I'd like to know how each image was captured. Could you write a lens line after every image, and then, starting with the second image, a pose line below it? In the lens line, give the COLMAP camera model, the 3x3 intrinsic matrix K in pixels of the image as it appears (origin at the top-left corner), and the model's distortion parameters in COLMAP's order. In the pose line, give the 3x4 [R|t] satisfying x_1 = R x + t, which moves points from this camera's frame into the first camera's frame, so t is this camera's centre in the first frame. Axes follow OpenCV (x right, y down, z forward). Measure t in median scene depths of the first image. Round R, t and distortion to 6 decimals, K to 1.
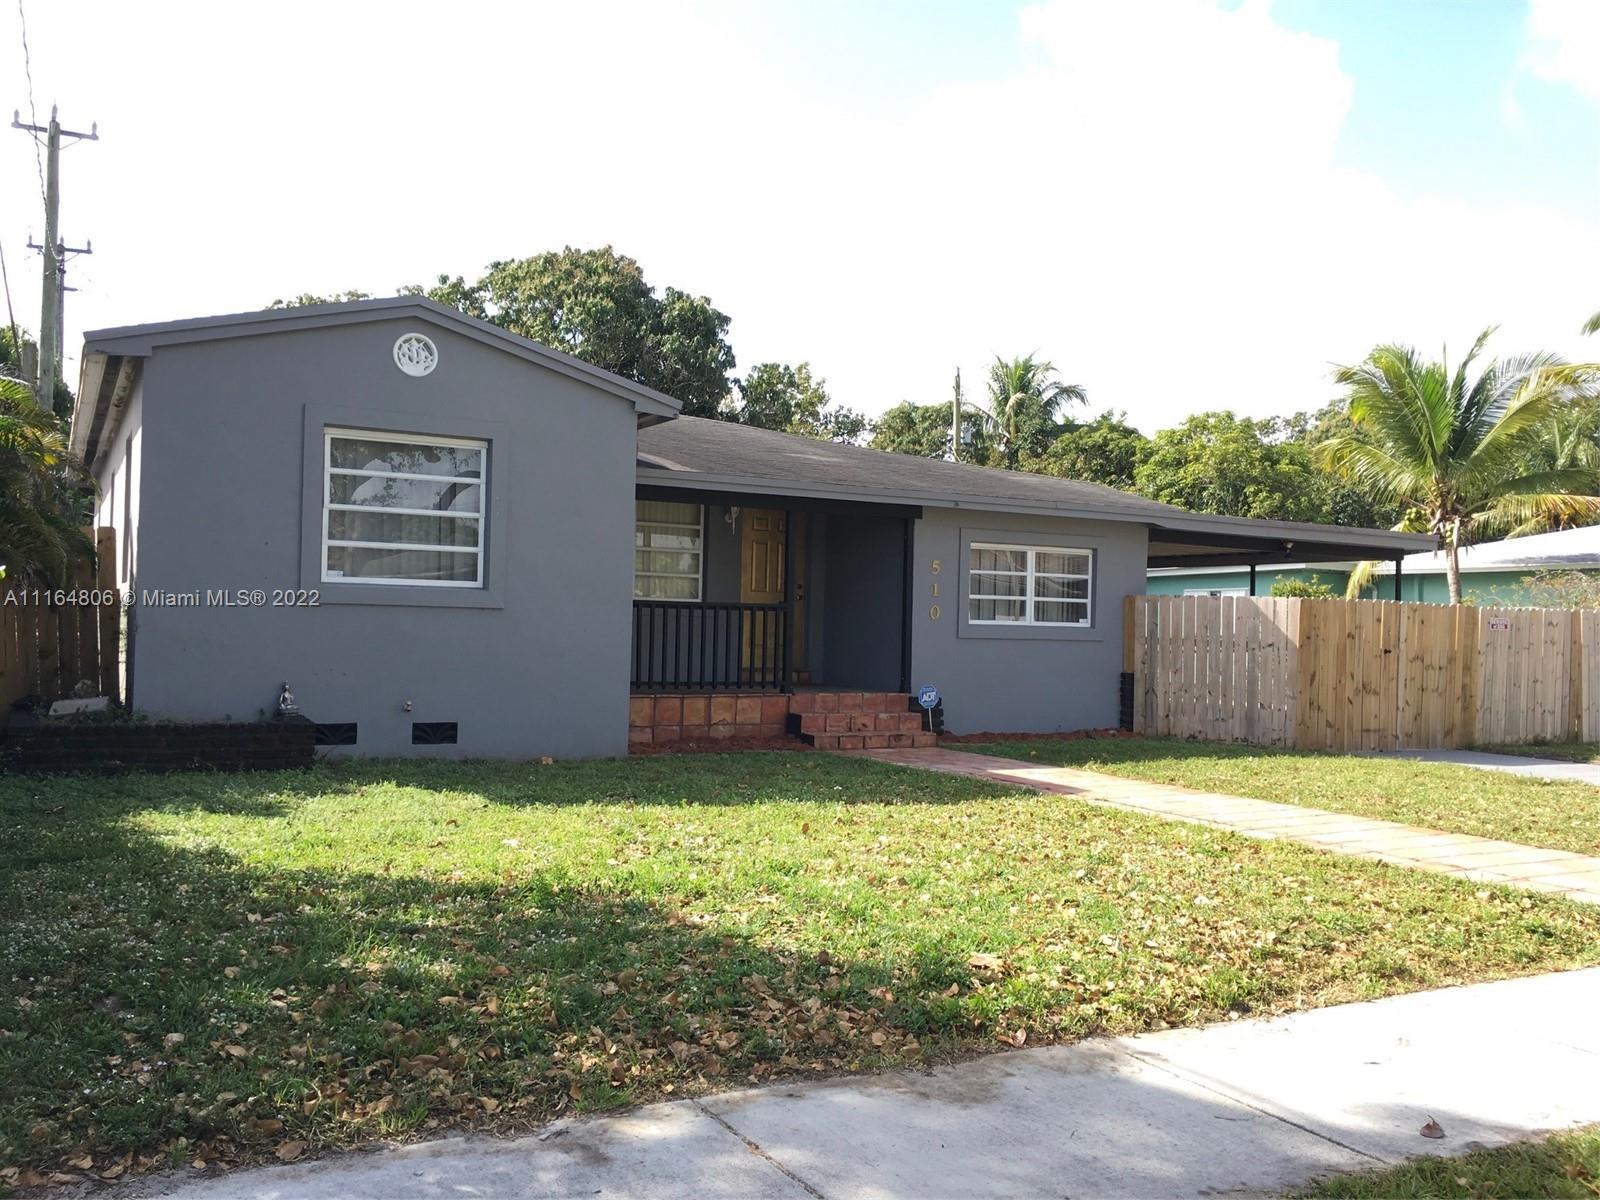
lens RADIAL K [[1368.9, 0, 784.9], [0, 1368.9, 600.6], [0, 0, 1]] dist [0.074815, -0.099665]
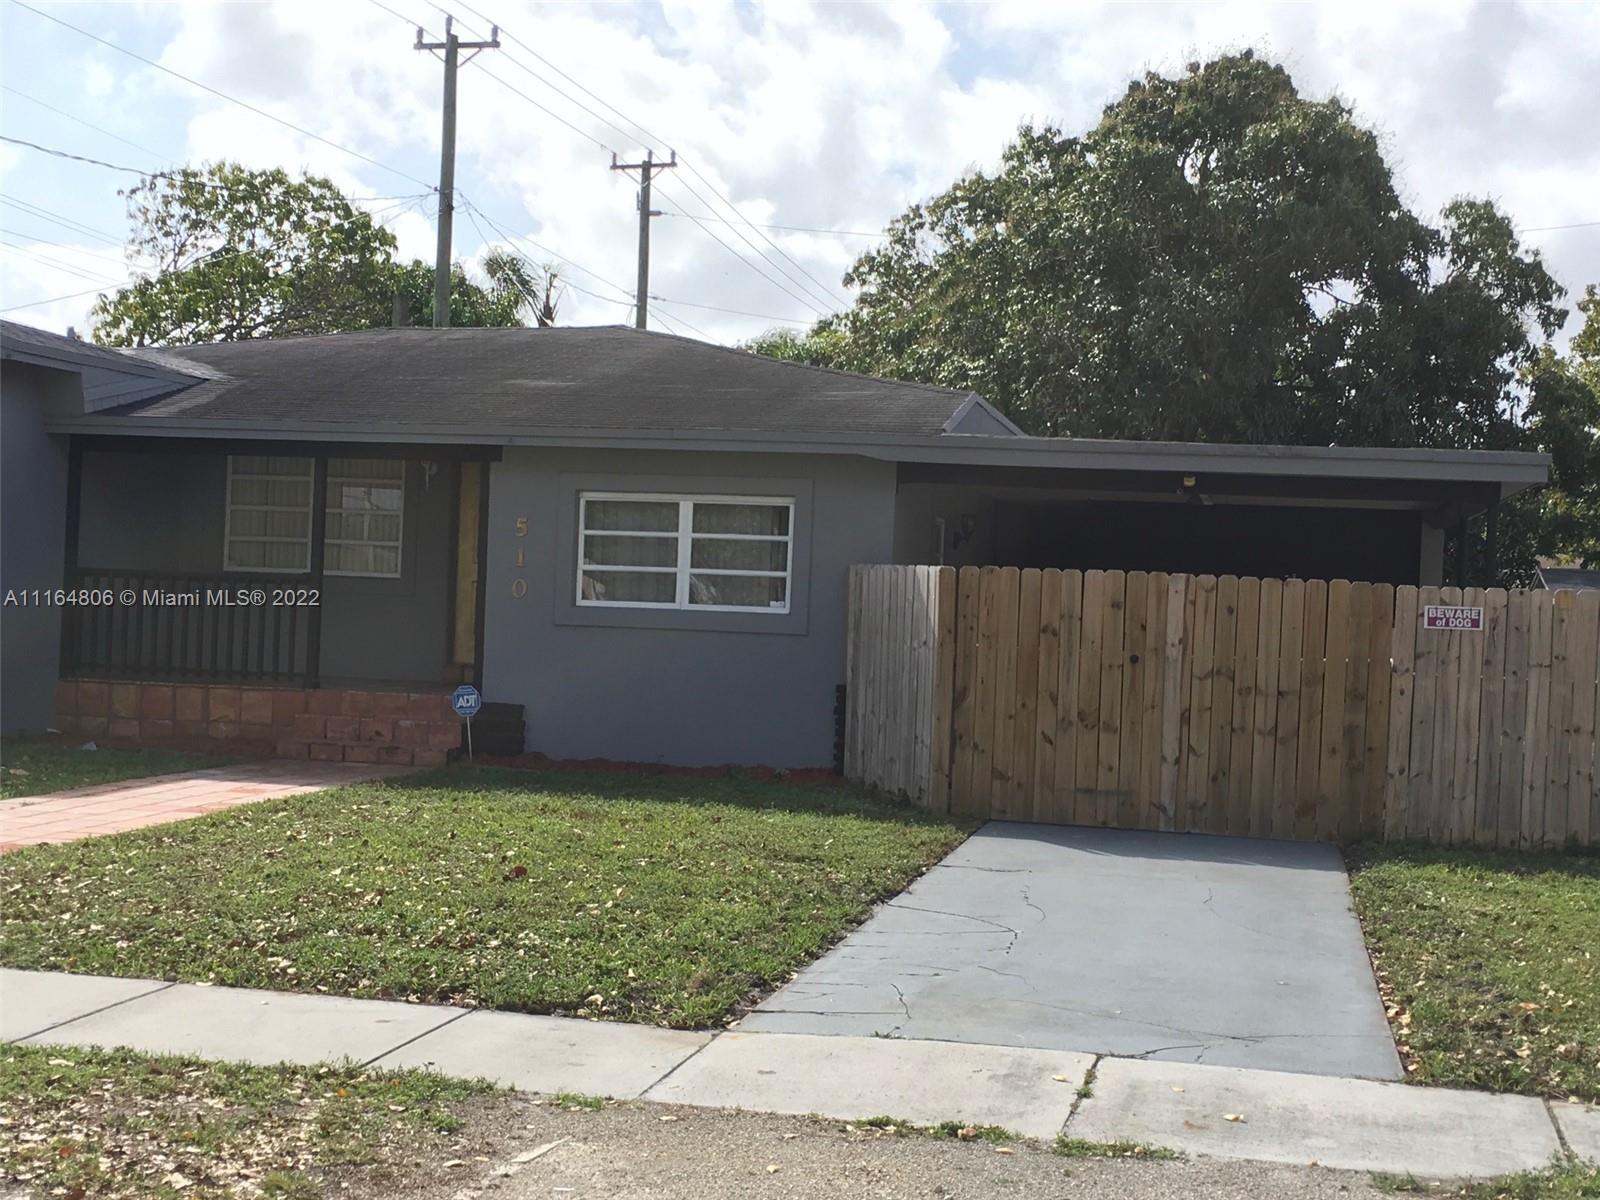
lens RADIAL K [[2161.0, 0, 799.7], [0, 2161.0, 601.4], [0, 0, 1]] dist [0.027062, 0.039286]
pose [[0.755510, 0.005997, -0.655110, 0.923493], [-0.009096, 0.999958, -0.001336, 0.014909], [0.655074, 0.006969, 0.755533, 0.216083]]
